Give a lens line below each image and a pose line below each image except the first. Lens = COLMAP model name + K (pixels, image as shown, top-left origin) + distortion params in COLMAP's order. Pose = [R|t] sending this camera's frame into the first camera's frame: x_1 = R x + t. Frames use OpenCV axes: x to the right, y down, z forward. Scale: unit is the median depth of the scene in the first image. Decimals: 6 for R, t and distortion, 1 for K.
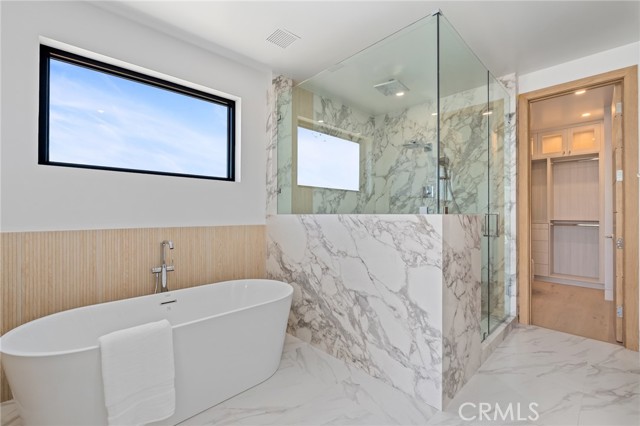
lens RADIAL K [[285.9, 0, 324.1], [0, 285.9, 214.0], [0, 0, 1]] dist [0.000775, 0.002458]
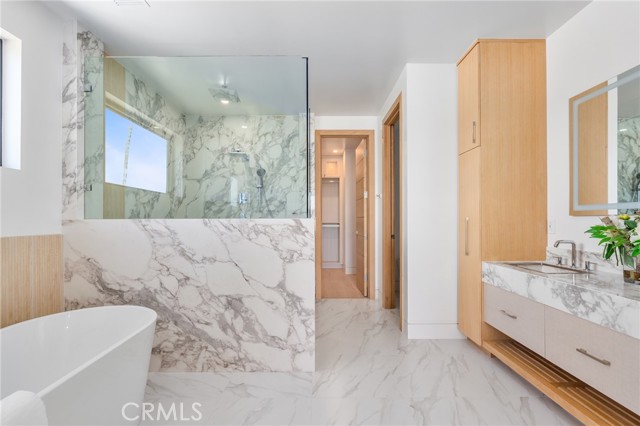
lens RADIAL K [[285.9, 0, 321.1], [0, 285.9, 219.3], [0, 0, 1]] dist [0.000775, 0.002458]
pose [[0.689675, -0.003104, 0.724113, -0.296633], [0.003242, 0.999994, 0.001199, 0.002370], [-0.724112, 0.001521, 0.689681, 0.057311]]
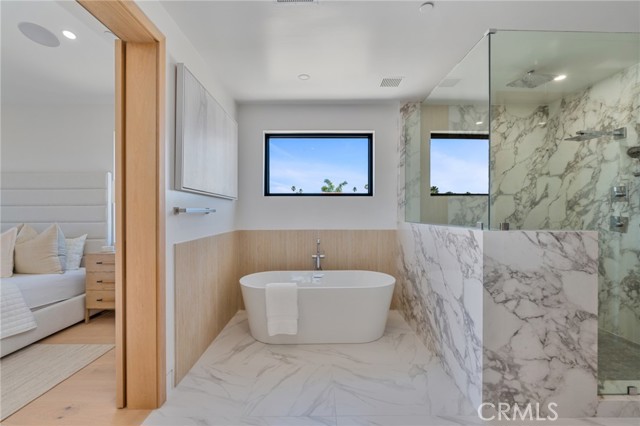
lens RADIAL K [[285.9, 0, 315.9], [0, 285.9, 213.8], [0, 0, 1]] dist [0.000775, 0.002458]
pose [[0.713139, 0.003650, -0.701013, 0.428114], [0.002024, 0.999972, 0.007266, -0.042721], [0.701020, -0.006601, 0.713111, -0.107040]]
